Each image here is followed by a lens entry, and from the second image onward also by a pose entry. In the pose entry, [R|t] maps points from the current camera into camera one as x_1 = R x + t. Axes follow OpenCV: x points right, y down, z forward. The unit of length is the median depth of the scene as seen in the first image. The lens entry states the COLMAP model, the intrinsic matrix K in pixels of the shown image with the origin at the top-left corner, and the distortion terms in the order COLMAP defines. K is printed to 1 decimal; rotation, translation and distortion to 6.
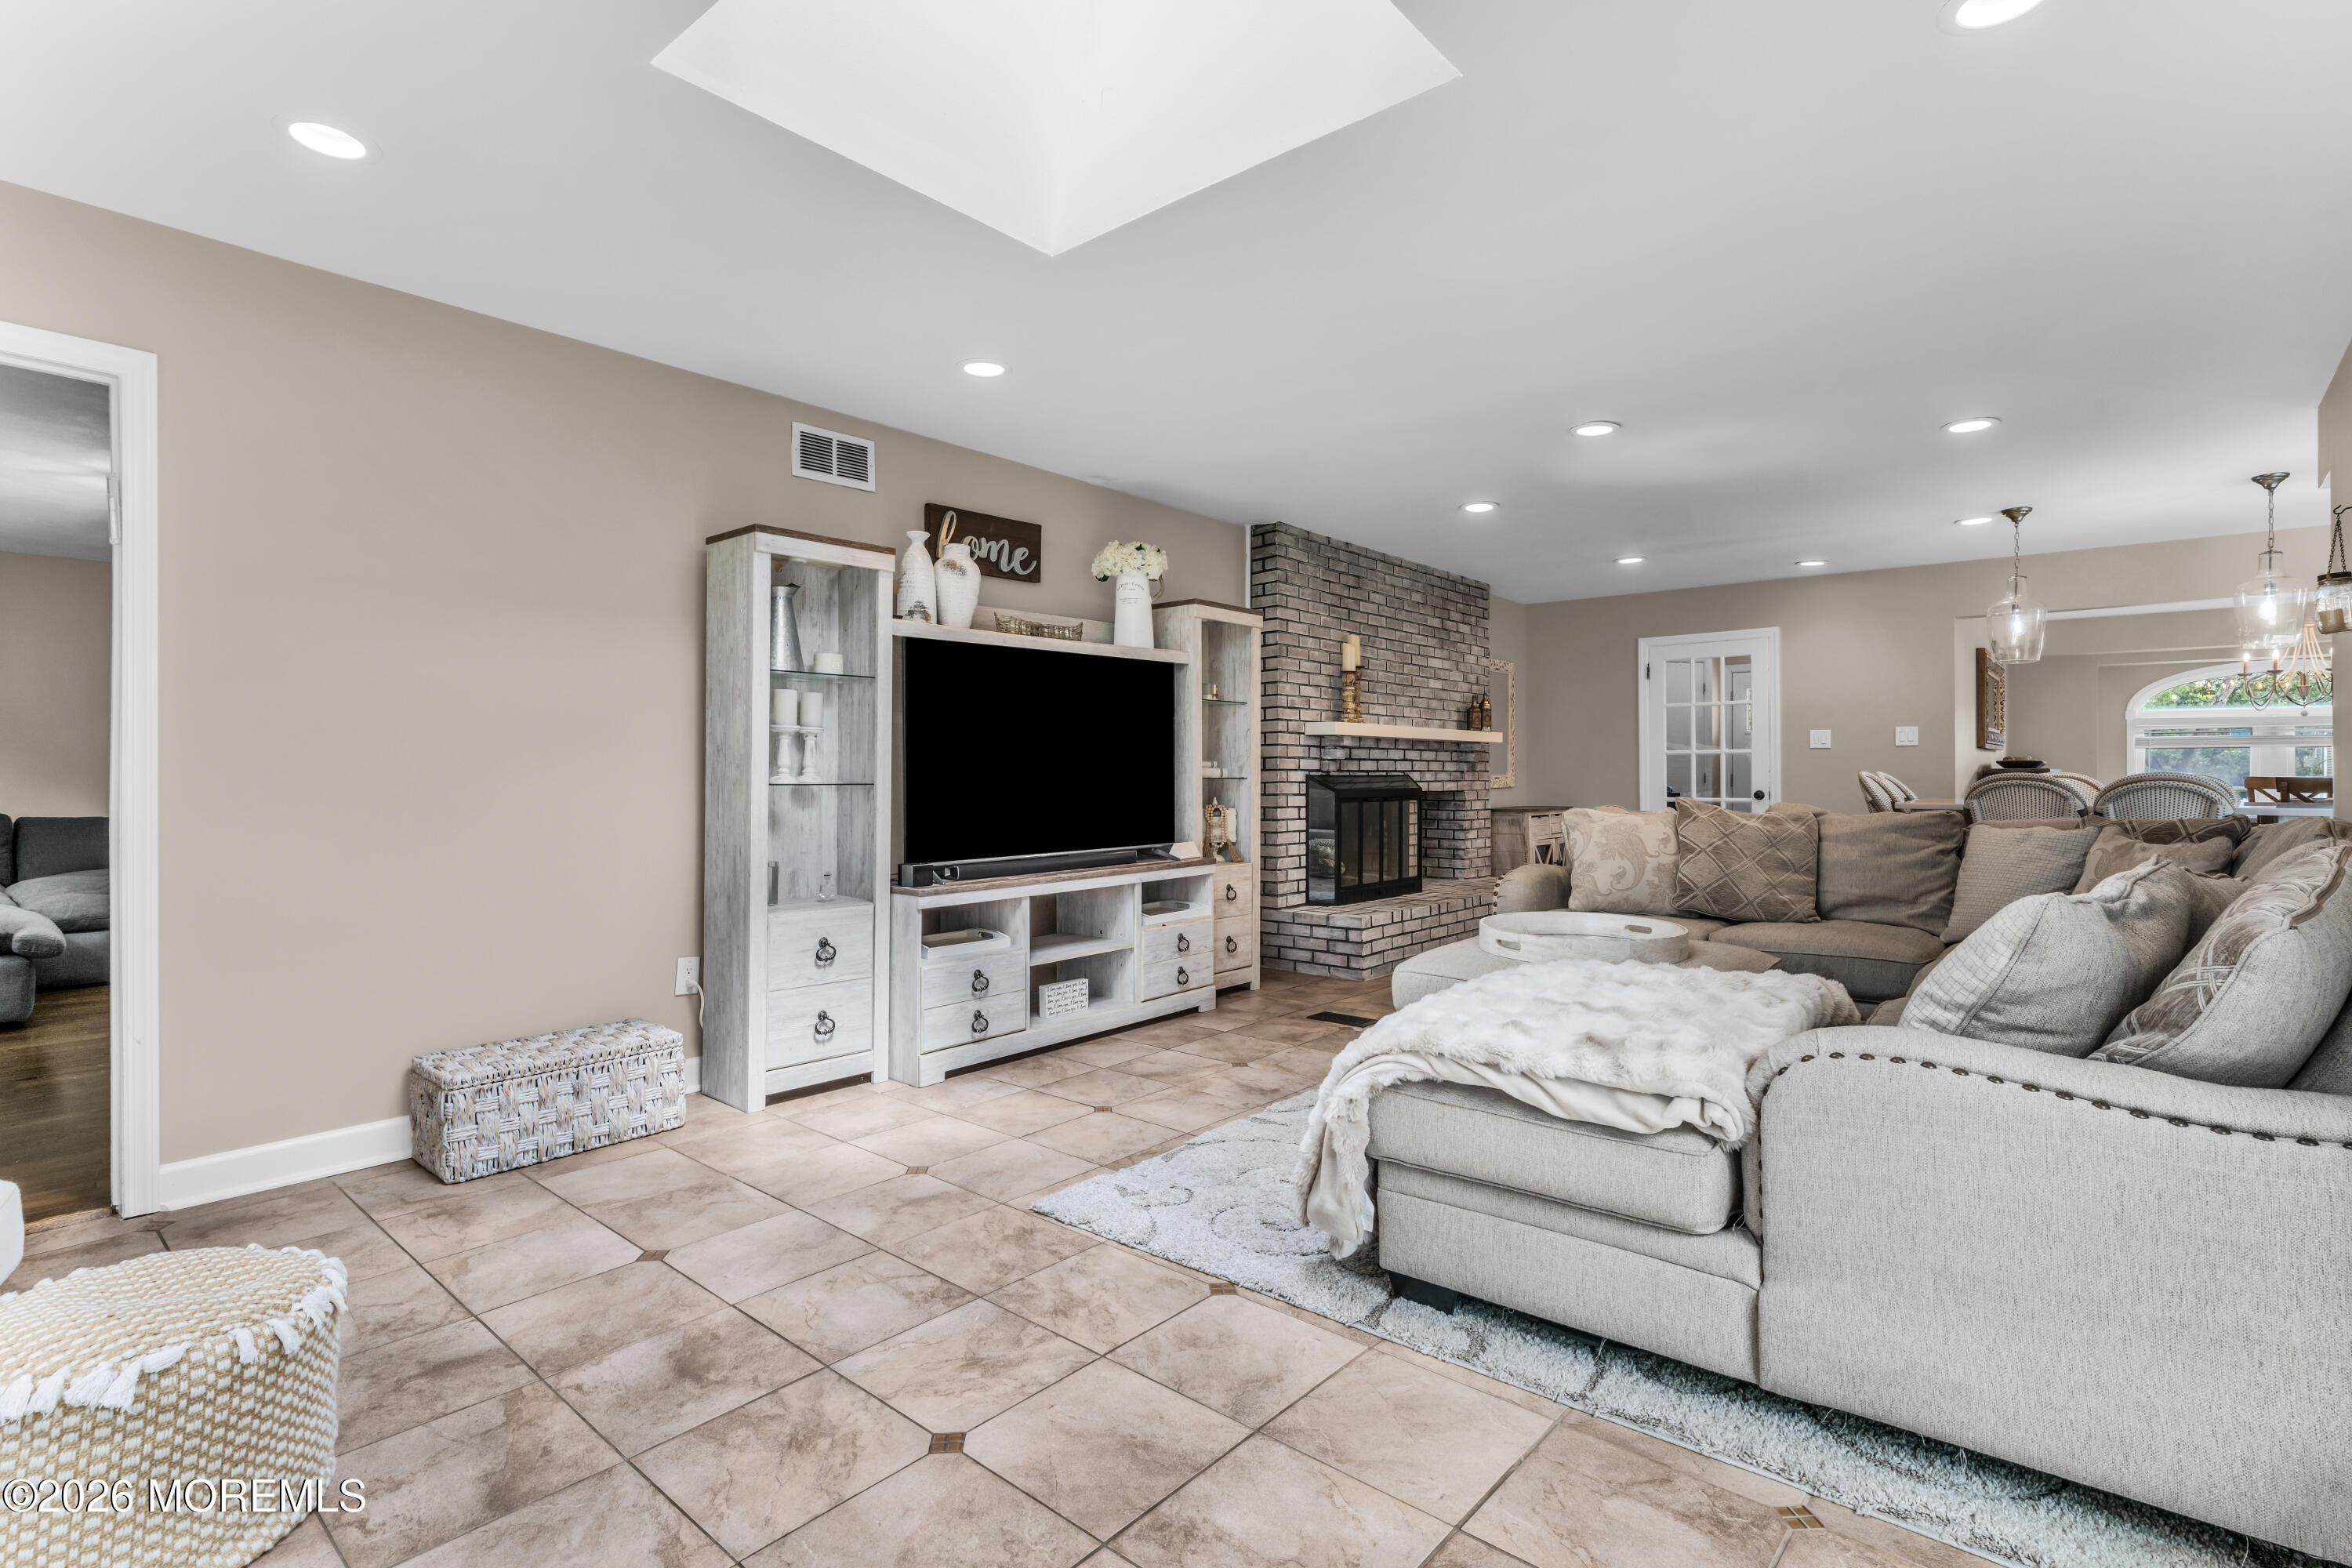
lens RADIAL K [[1106.0, 0, 1173.3], [0, 1106.0, 773.1], [0, 0, 1]] dist [-0.003487, -0.000155]
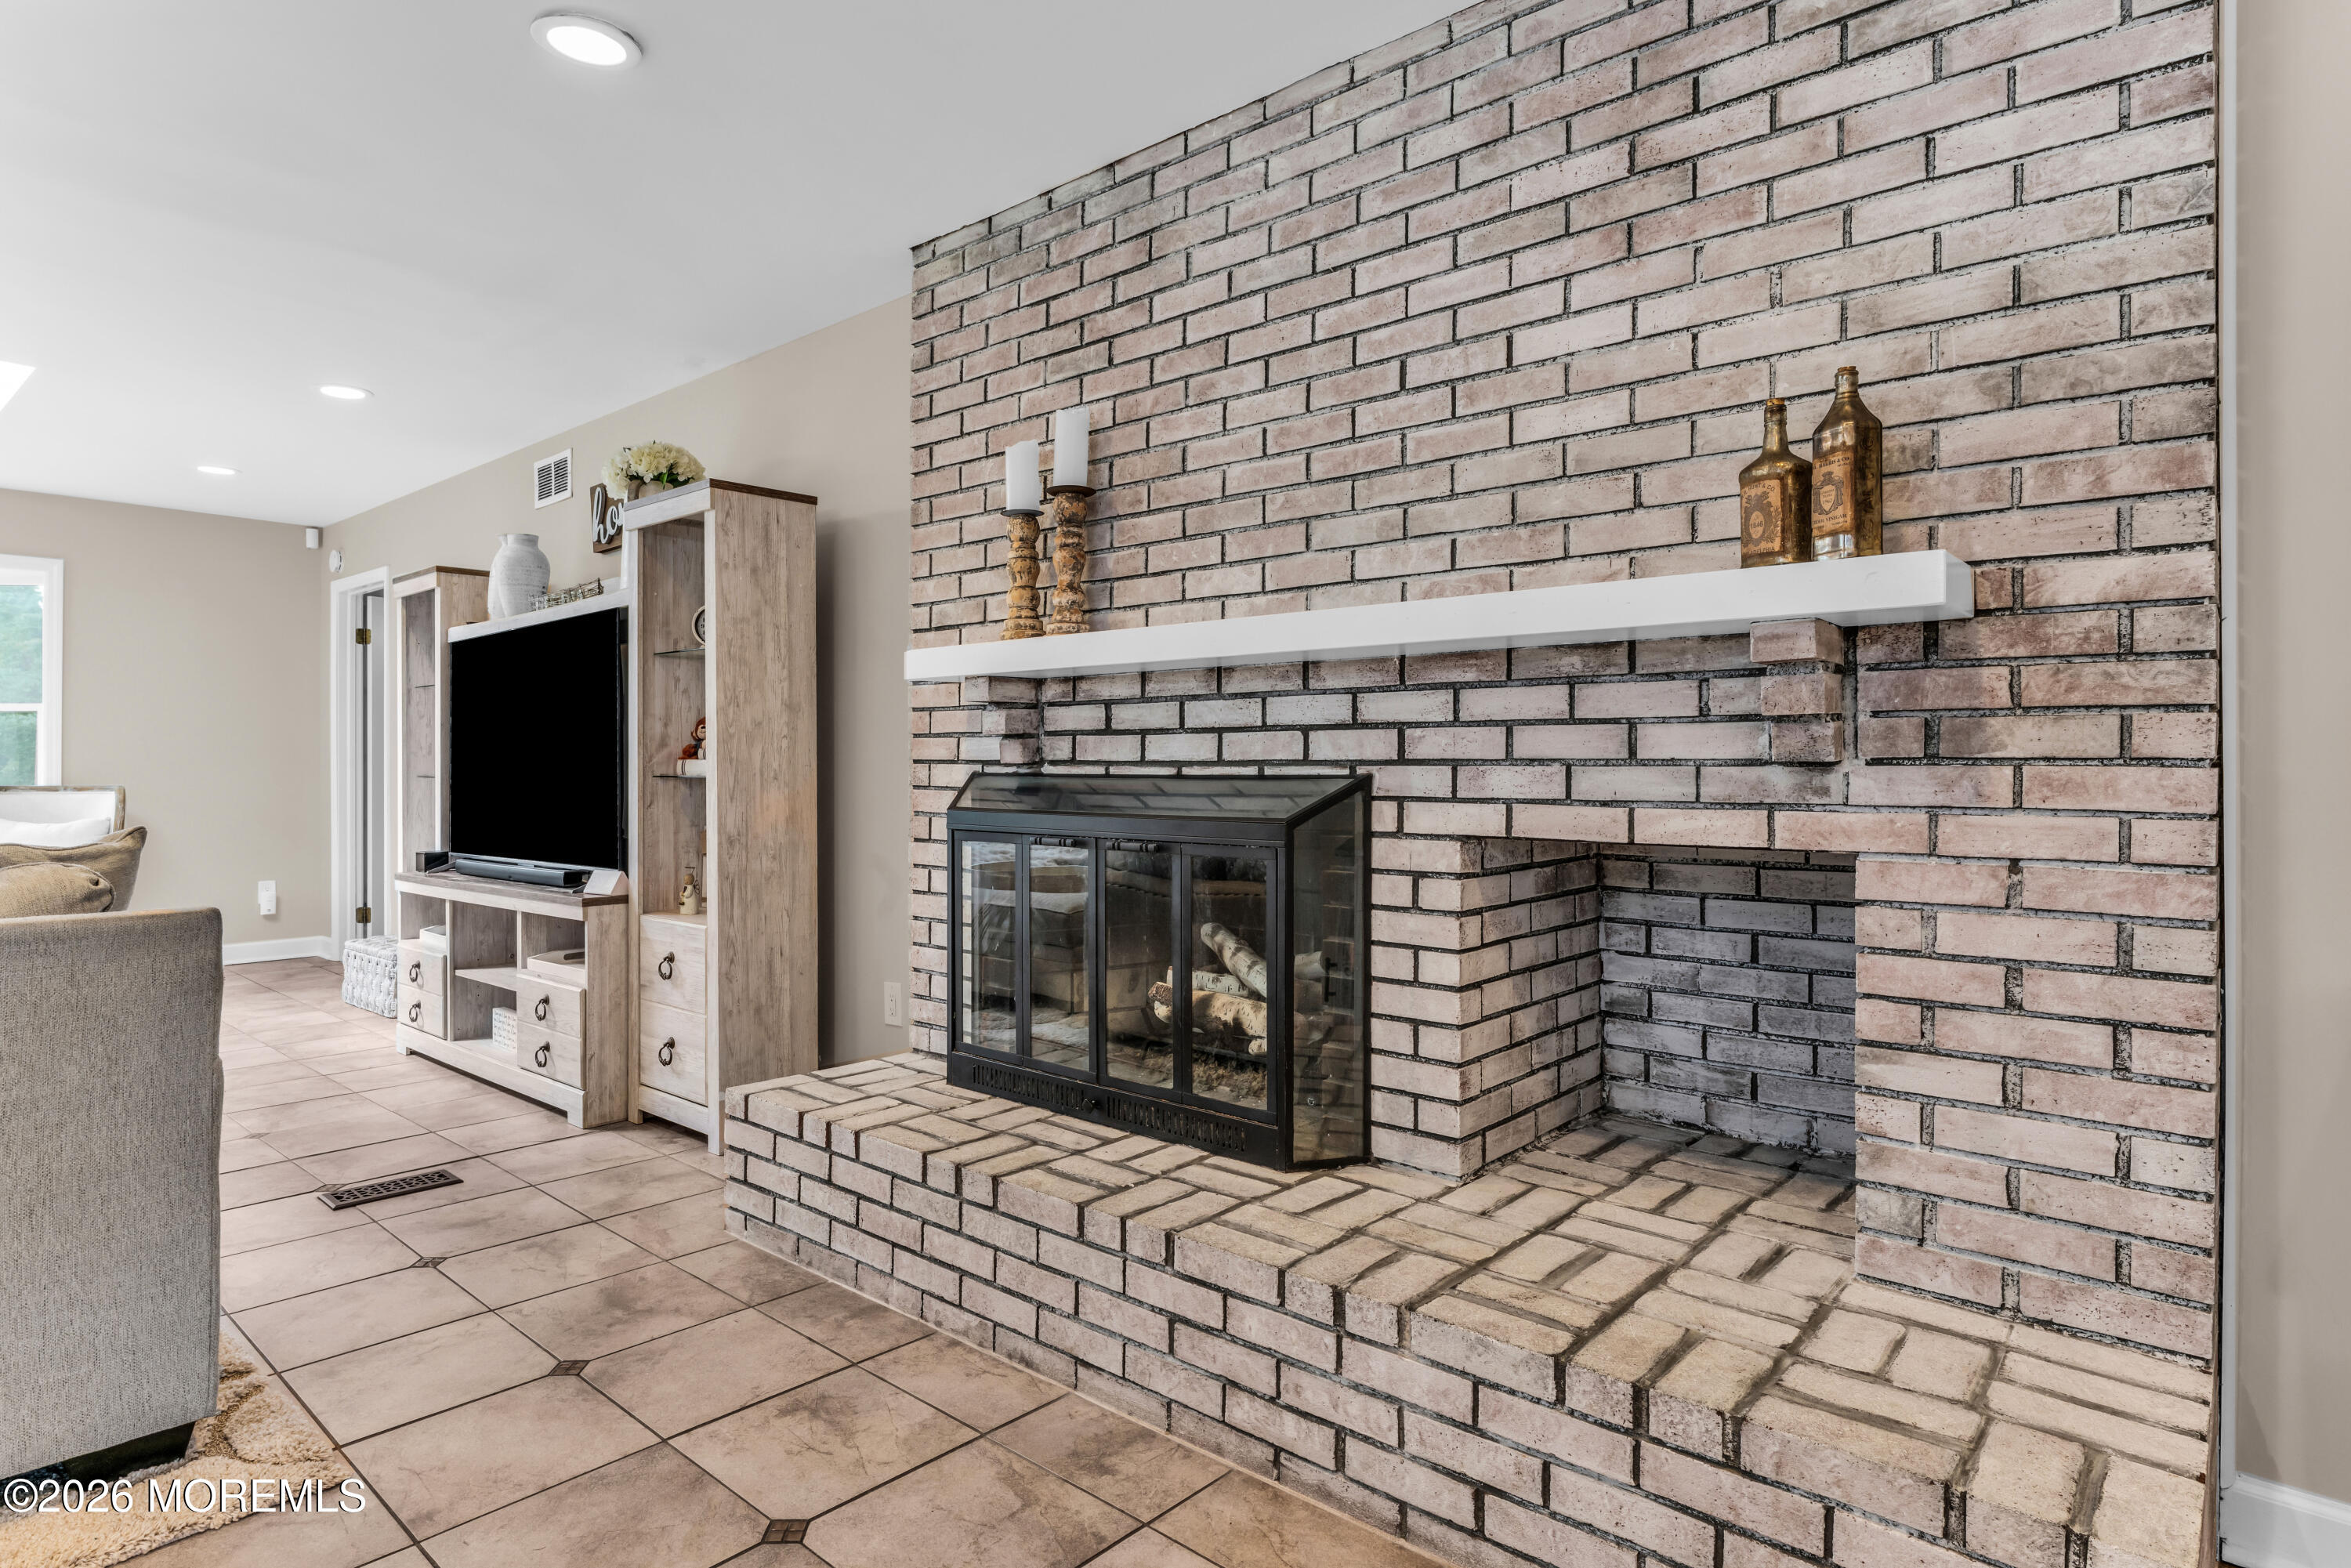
lens RADIAL K [[1272.7, 0, 1159.6], [0, 1272.7, 765.6], [0, 0, 1]] dist [0.001724, -0.000512]
pose [[-0.015977, -0.003697, -0.999866, 0.940855], [-0.002369, 0.999990, -0.003660, 0.000666], [0.999870, 0.002311, -0.015985, 1.618863]]
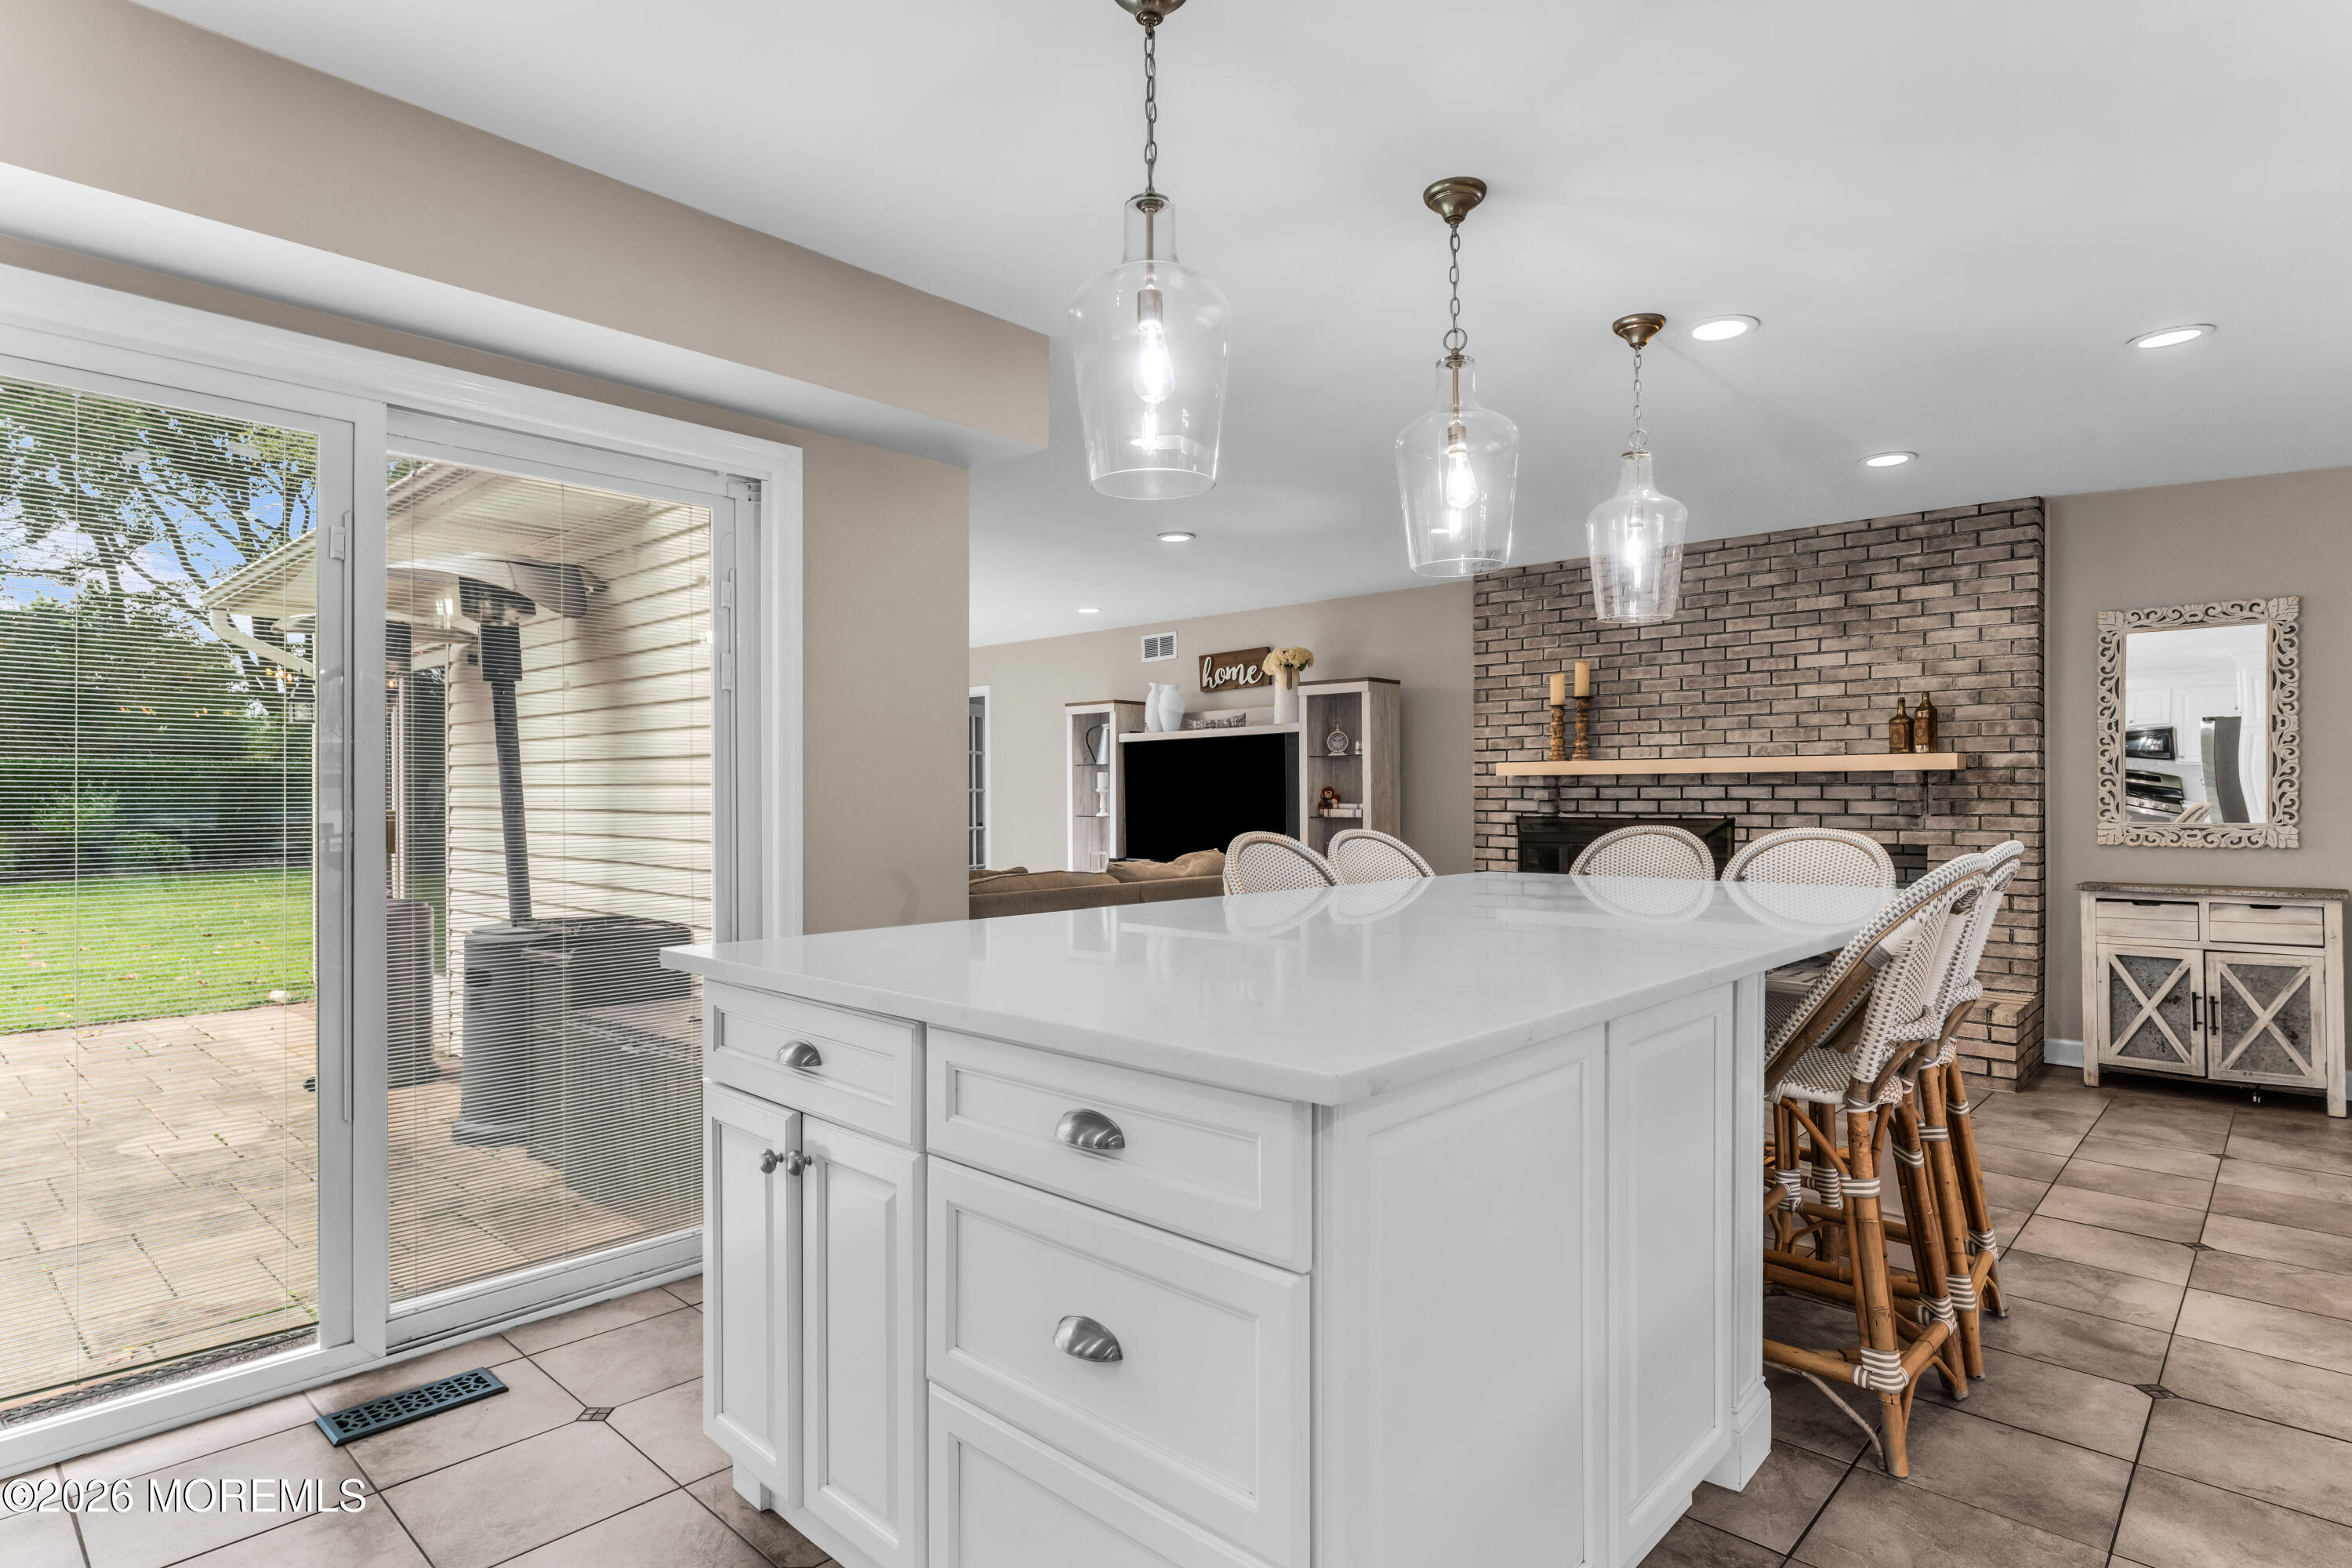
lens RADIAL K [[1243.5, 0, 1162.6], [0, 1243.5, 806.1], [0, 0, 1]] dist [0.006866, -0.003335]
pose [[-0.035265, 0.006502, -0.999357, 1.857342], [0.001572, 0.999978, 0.006450, -0.022543], [0.999377, -0.001344, -0.035275, 1.081718]]
